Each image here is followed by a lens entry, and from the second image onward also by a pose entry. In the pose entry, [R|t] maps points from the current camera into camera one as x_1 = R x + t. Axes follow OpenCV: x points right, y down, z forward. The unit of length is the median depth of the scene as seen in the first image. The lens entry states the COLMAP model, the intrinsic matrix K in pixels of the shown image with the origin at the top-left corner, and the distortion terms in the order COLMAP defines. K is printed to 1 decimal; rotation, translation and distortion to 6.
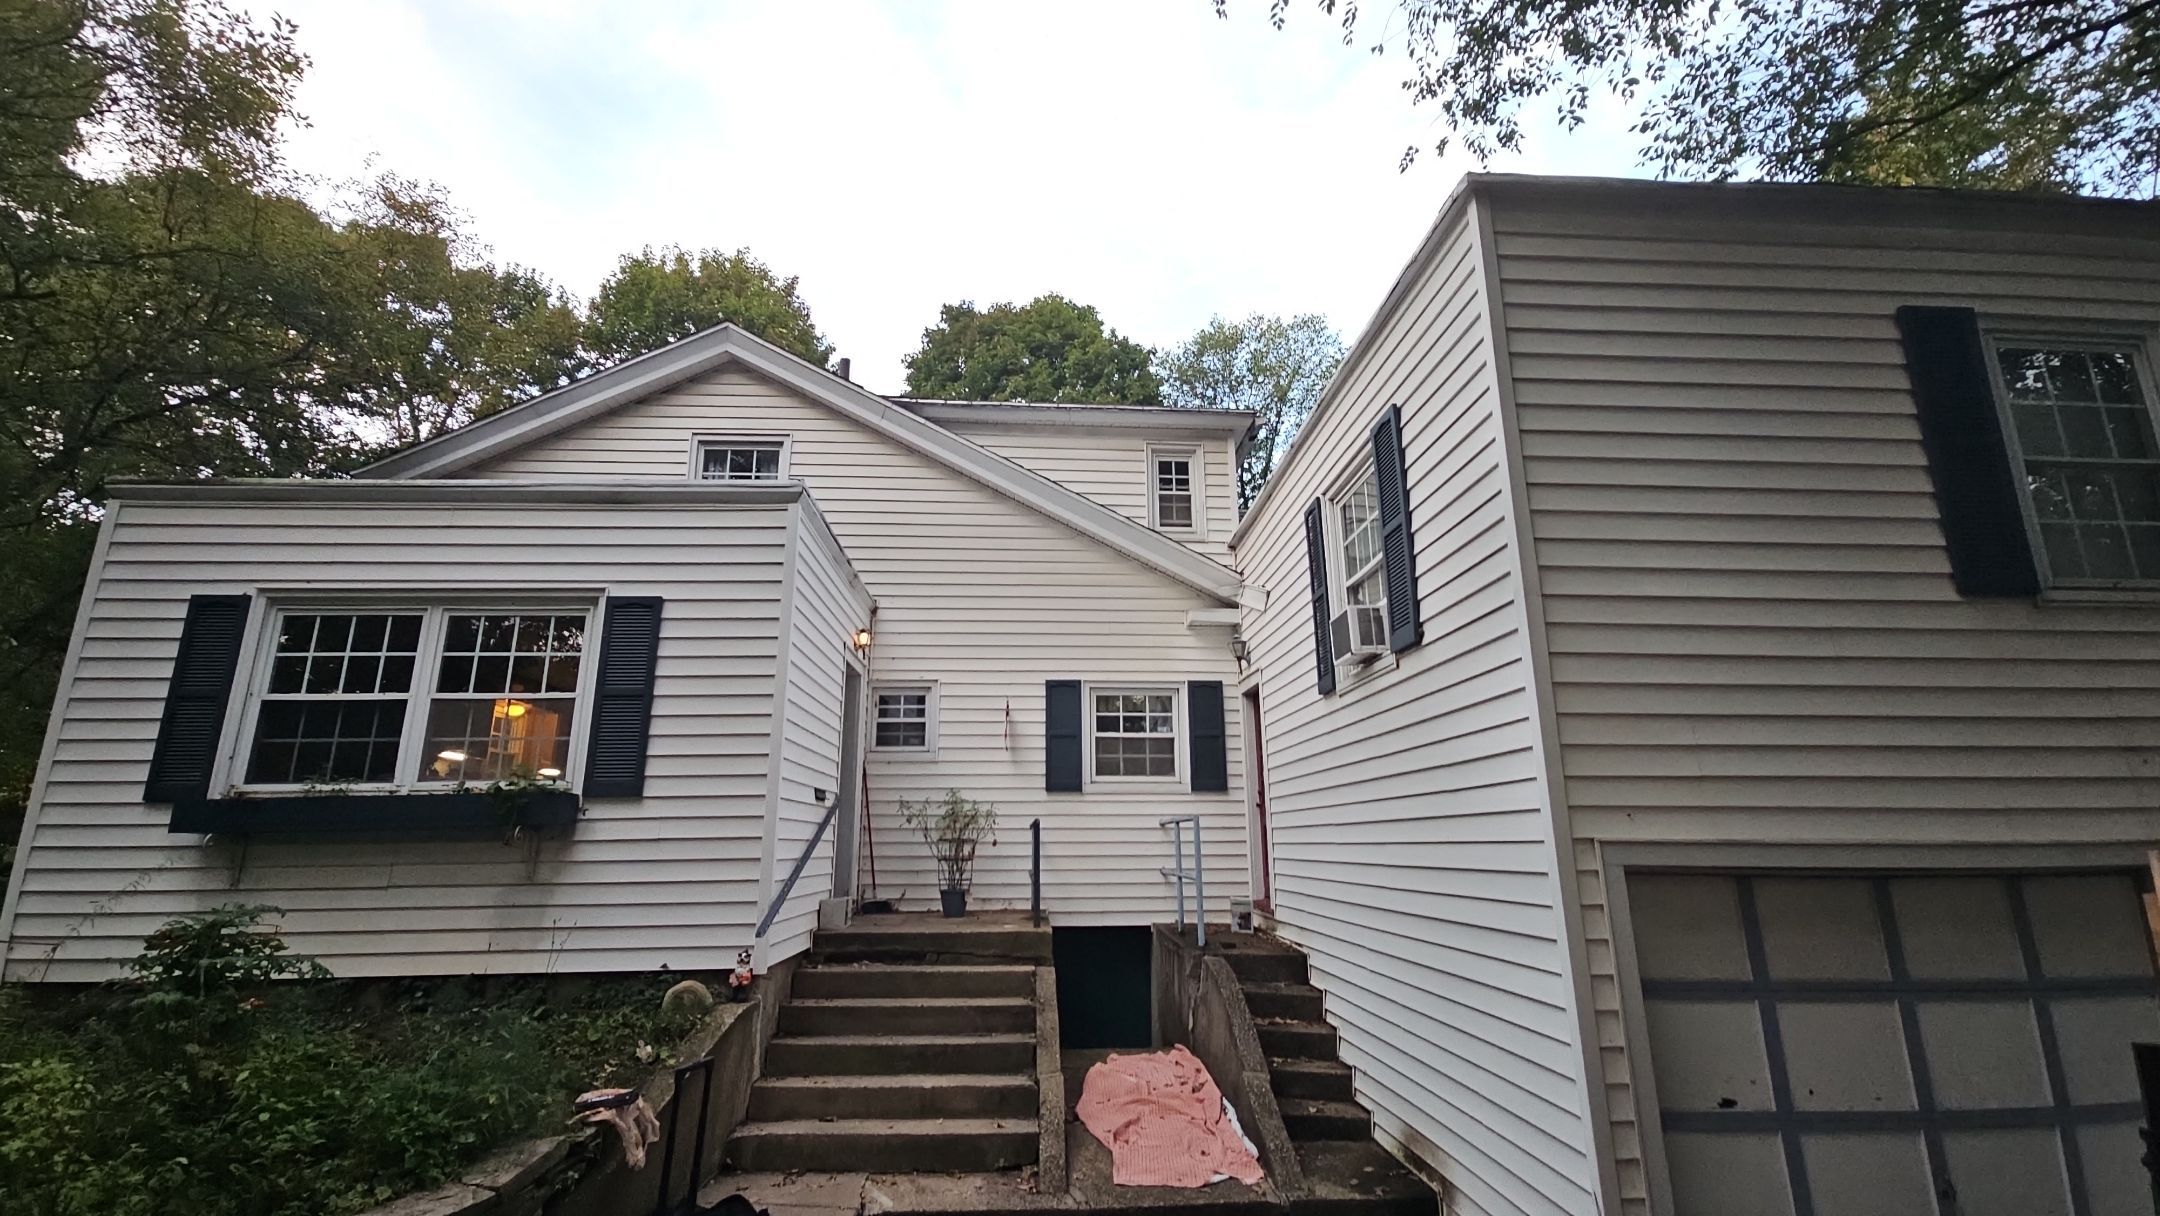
lens RADIAL K [[929.8, 0, 1080.0], [0, 929.8, 608.0], [0, 0, 1]] dist [0.001833, 0.000352]
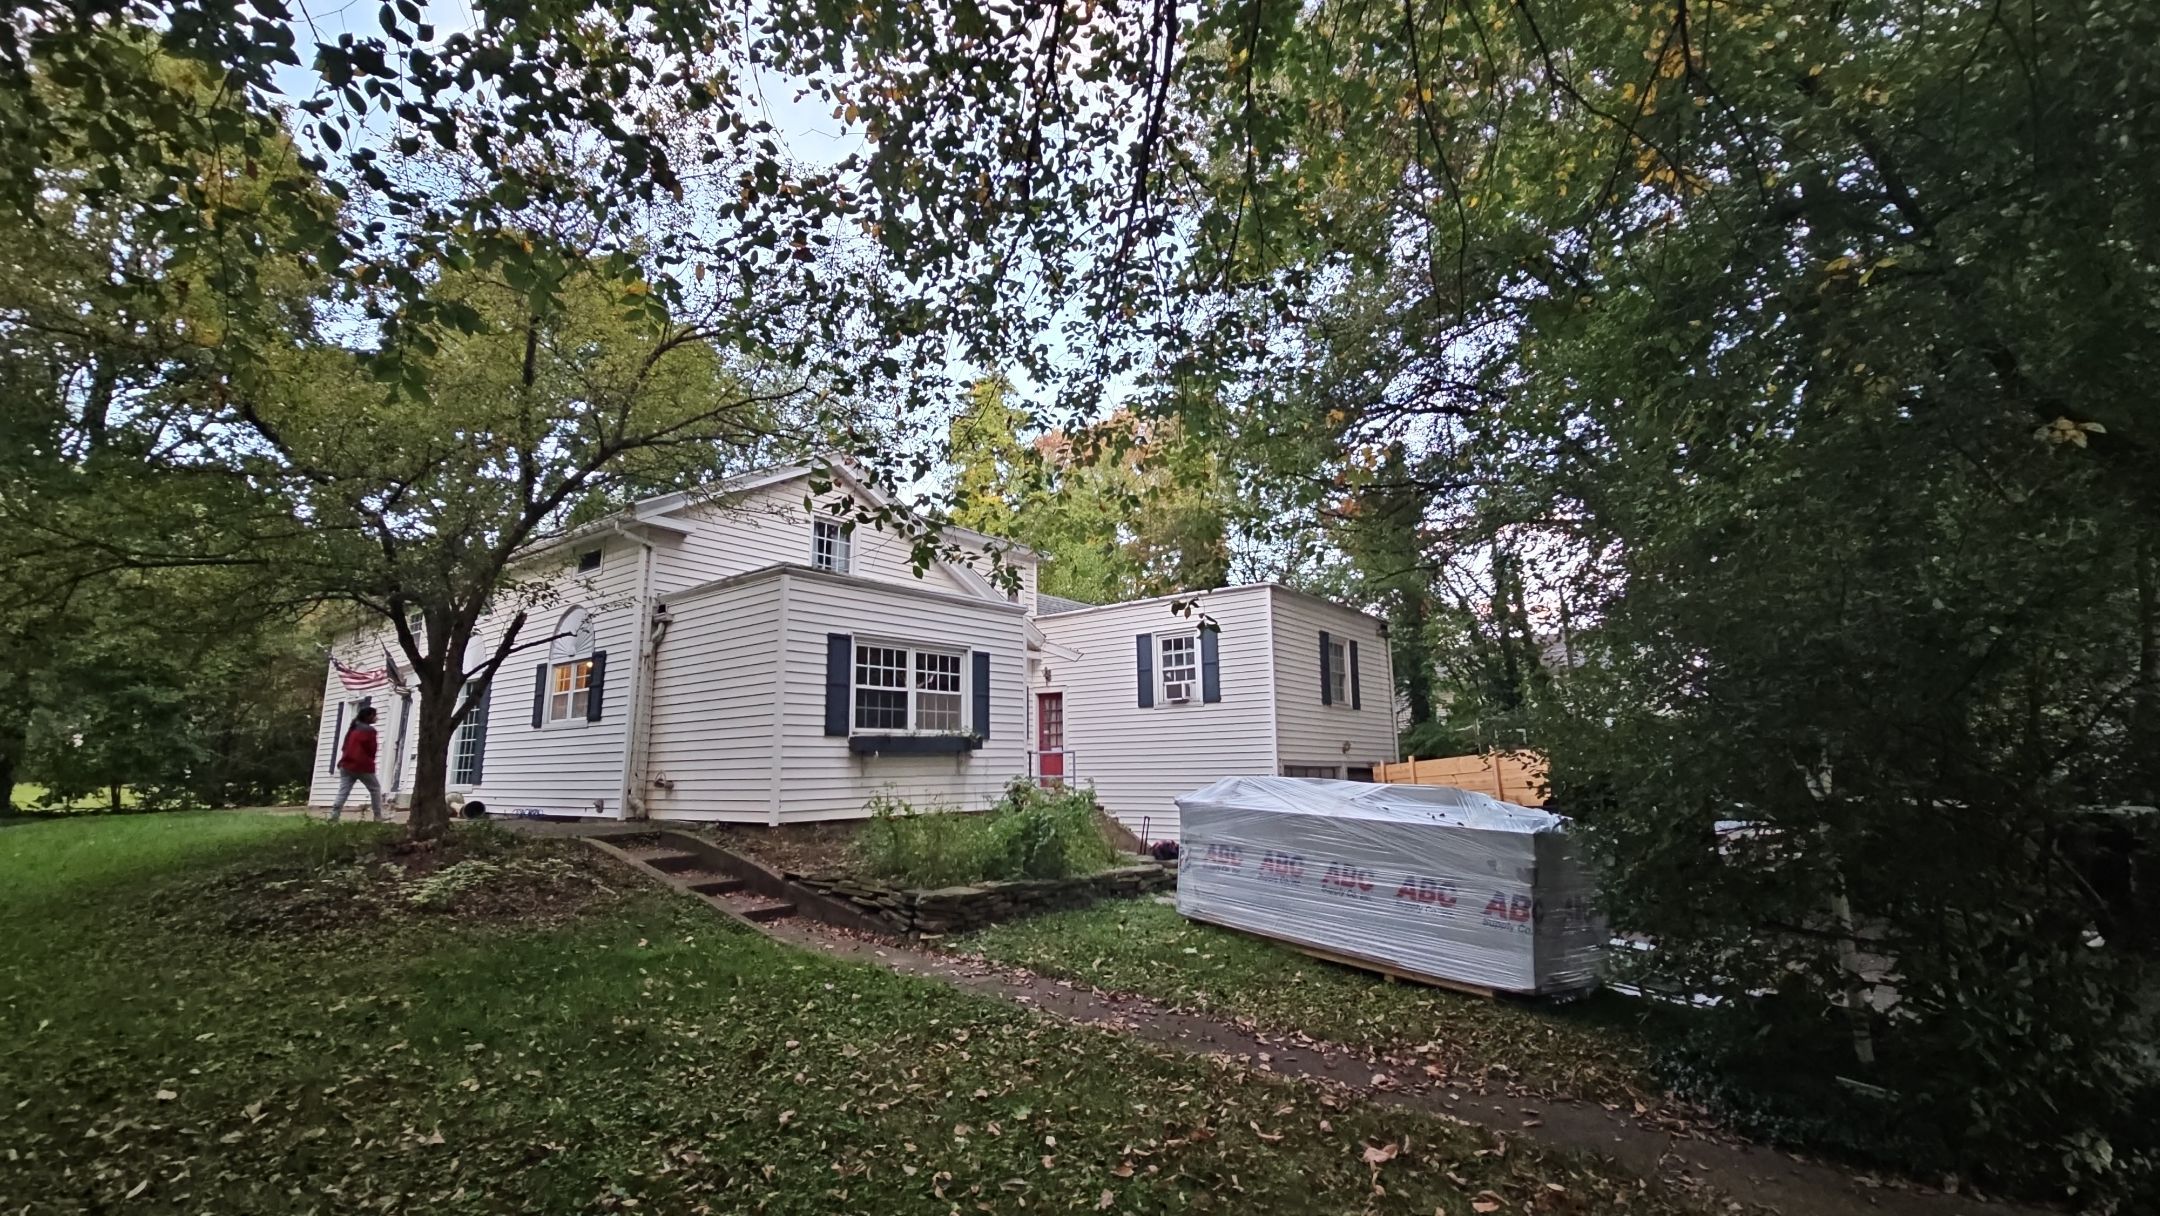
lens RADIAL K [[861.6, 0, 1080.0], [0, 861.6, 608.0], [0, 0, 1]] dist [-0.000749, -0.000005]
pose [[0.689028, 0.136232, 0.711816, -1.840133], [-0.171757, 0.984888, -0.022237, -0.112558], [-0.704088, -0.106937, 0.702014, -0.640196]]
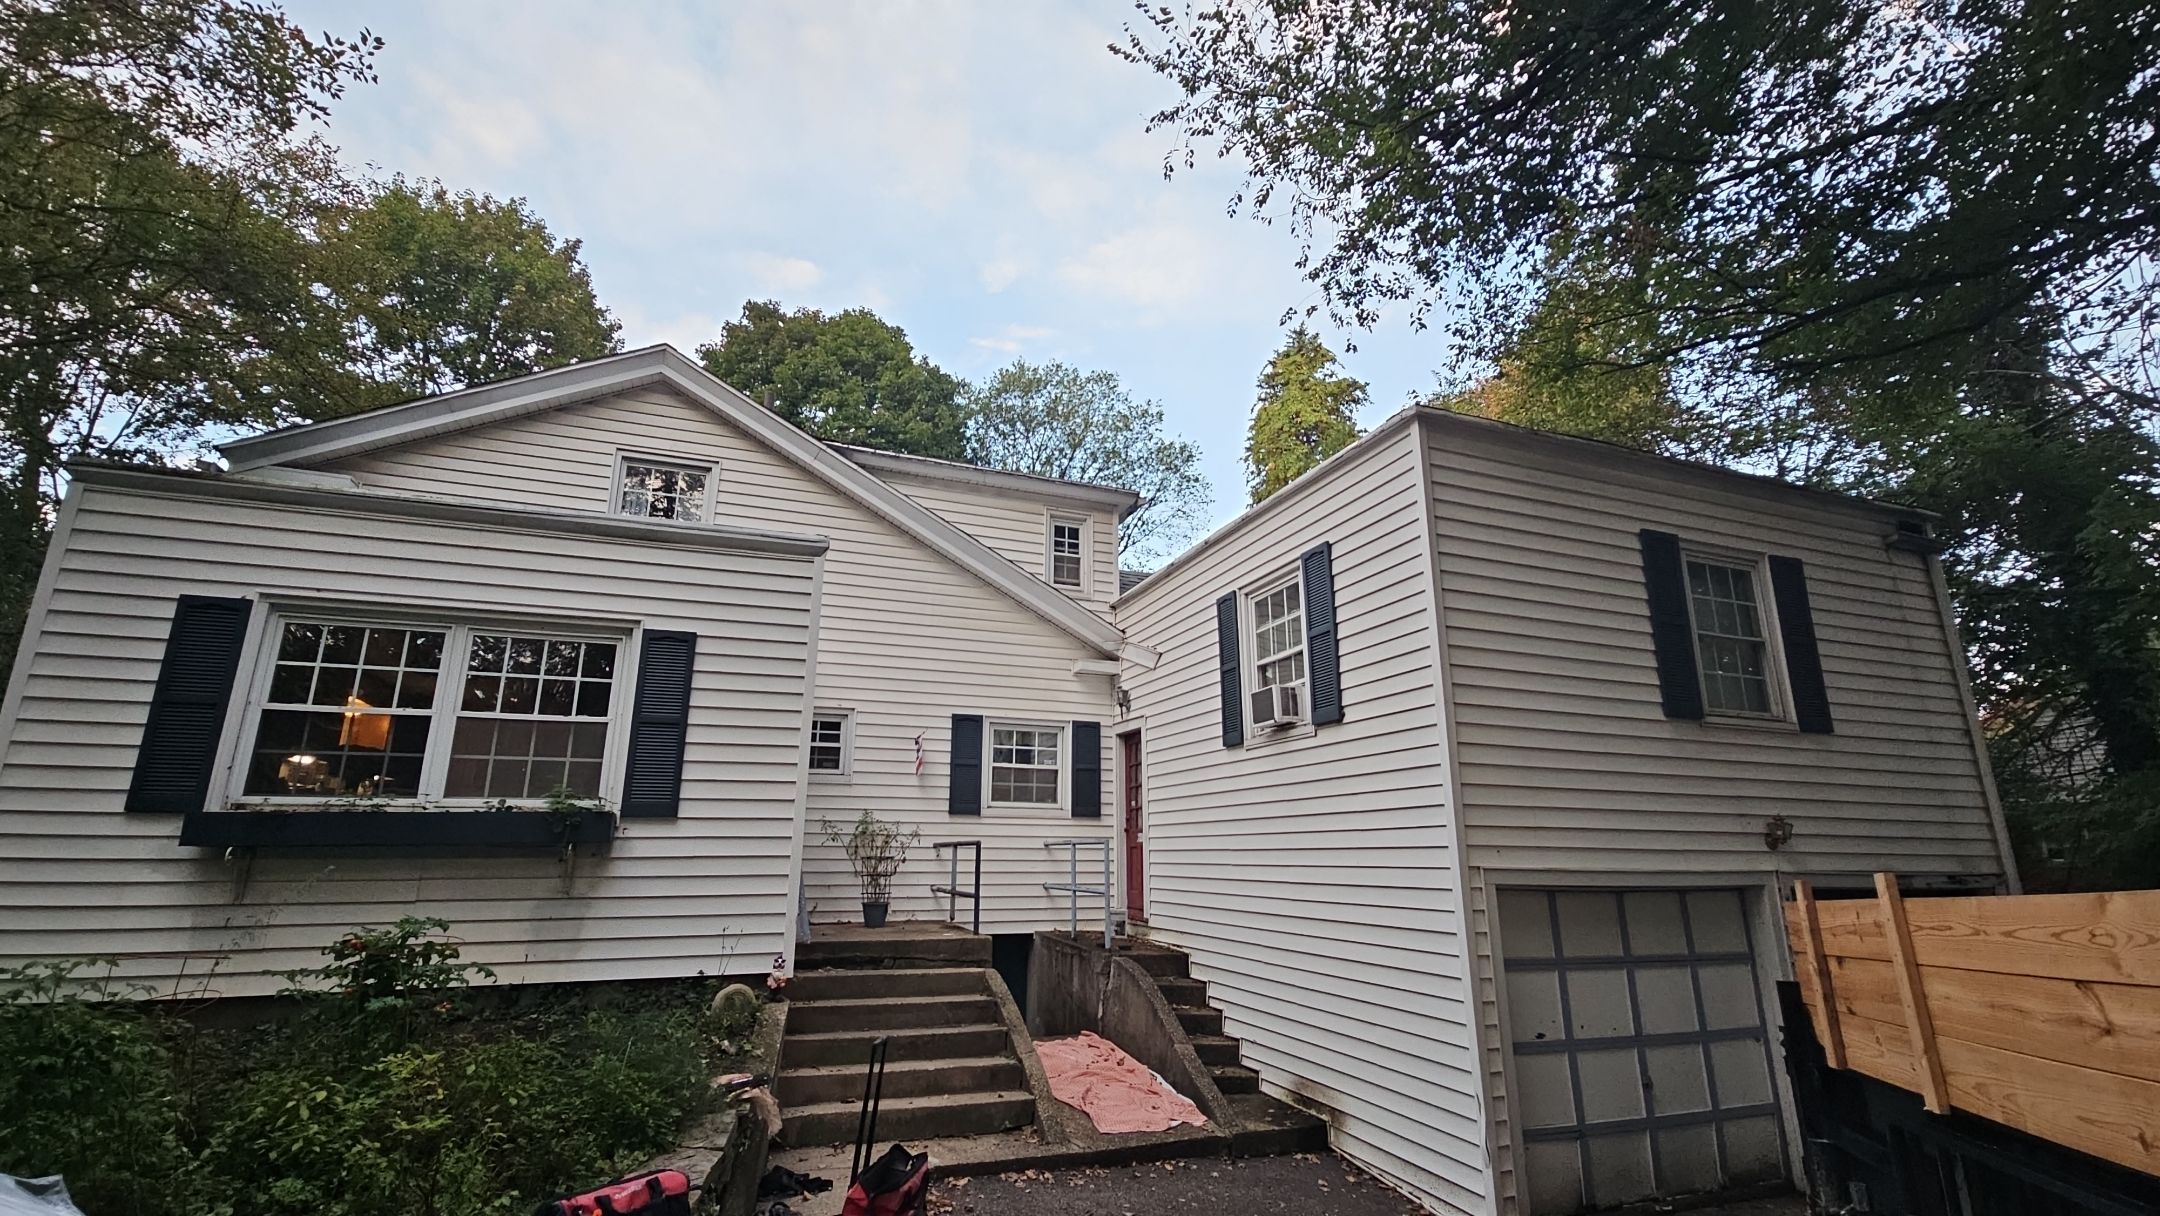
lens RADIAL K [[929.8, 0, 1080.0], [0, 929.8, 608.0], [0, 0, 1]] dist [0.001833, 0.000352]
pose [[0.954650, 0.086886, 0.284771, -0.335887], [-0.083142, 0.996218, -0.025233, -0.050978], [-0.285886, 0.000412, 0.958263, -0.171810]]
